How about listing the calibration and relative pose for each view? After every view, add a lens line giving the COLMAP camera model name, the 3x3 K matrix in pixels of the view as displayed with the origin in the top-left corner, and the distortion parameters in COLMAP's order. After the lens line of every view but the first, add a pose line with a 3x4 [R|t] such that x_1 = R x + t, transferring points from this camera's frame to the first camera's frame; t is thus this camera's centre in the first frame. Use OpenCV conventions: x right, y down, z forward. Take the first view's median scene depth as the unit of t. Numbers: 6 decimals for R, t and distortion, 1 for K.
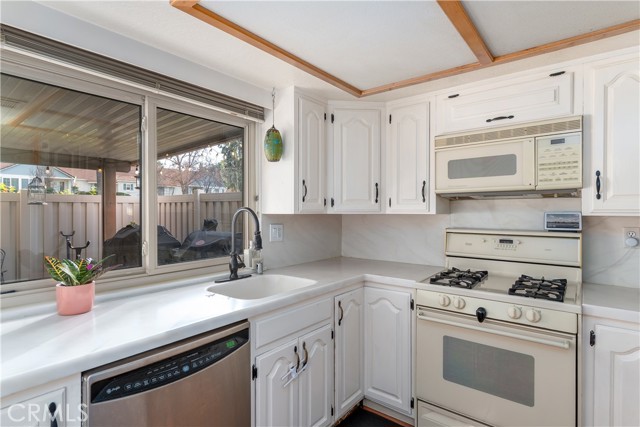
lens RADIAL K [[322.7, 0, 319.4], [0, 322.7, 212.8], [0, 0, 1]] dist [-0.001730, -0.000234]
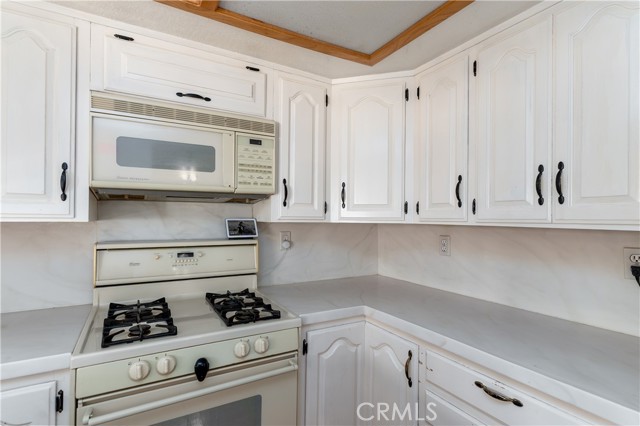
lens RADIAL K [[312.4, 0, 315.2], [0, 312.4, 217.0], [0, 0, 1]] dist [0.000563, 0.002431]
pose [[0.363177, 0.001966, 0.931718, -0.028276], [-0.004593, 0.999989, -0.000320, -0.007608], [-0.931709, -0.004163, 0.363182, 0.488567]]
